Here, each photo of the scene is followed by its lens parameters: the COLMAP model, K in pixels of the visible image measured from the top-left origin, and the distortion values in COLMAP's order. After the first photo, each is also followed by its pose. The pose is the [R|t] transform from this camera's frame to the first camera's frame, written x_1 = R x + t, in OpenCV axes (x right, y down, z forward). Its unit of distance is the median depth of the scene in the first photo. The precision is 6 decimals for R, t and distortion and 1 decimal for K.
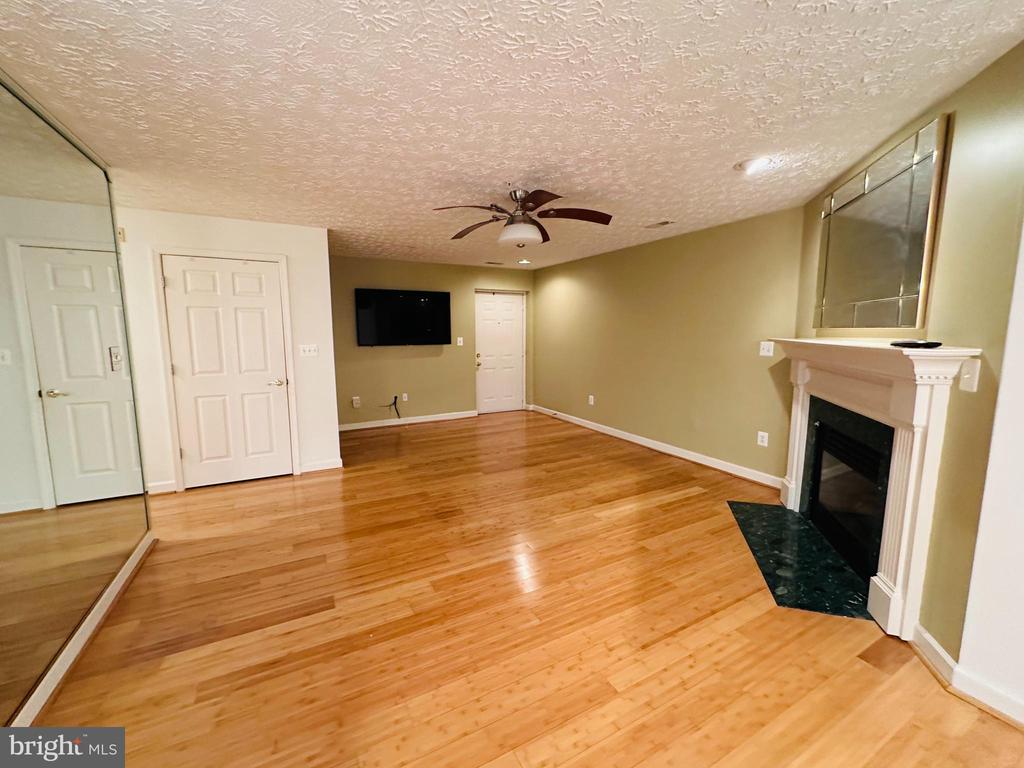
lens RADIAL K [[422.2, 0, 512.8], [0, 422.2, 382.3], [0, 0, 1]] dist [-0.003445, 0.000899]
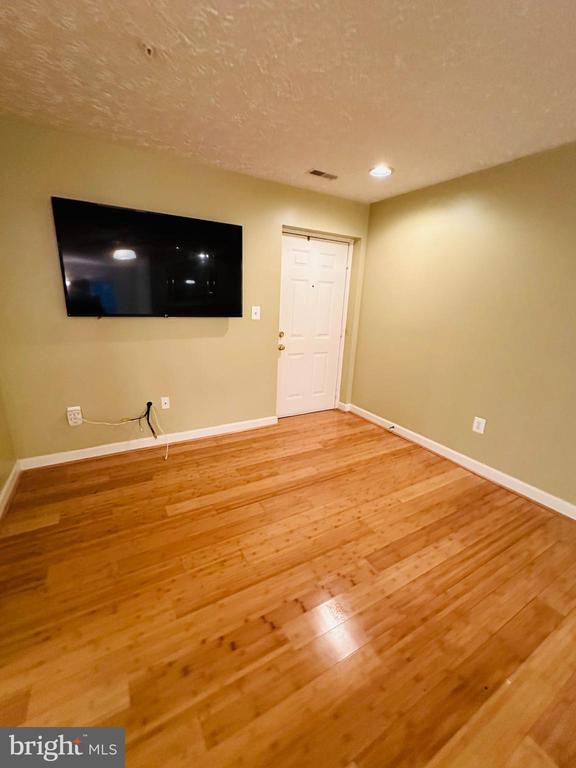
lens RADIAL K [[316.6, 0, 287.9], [0, 316.6, 382.7], [0, 0, 1]] dist [-0.003445, 0.000899]
pose [[0.998586, 0.035159, 0.039881, -0.177825], [-0.040532, 0.988881, 0.143078, -0.121228], [-0.034407, -0.144492, 0.988908, 0.997177]]
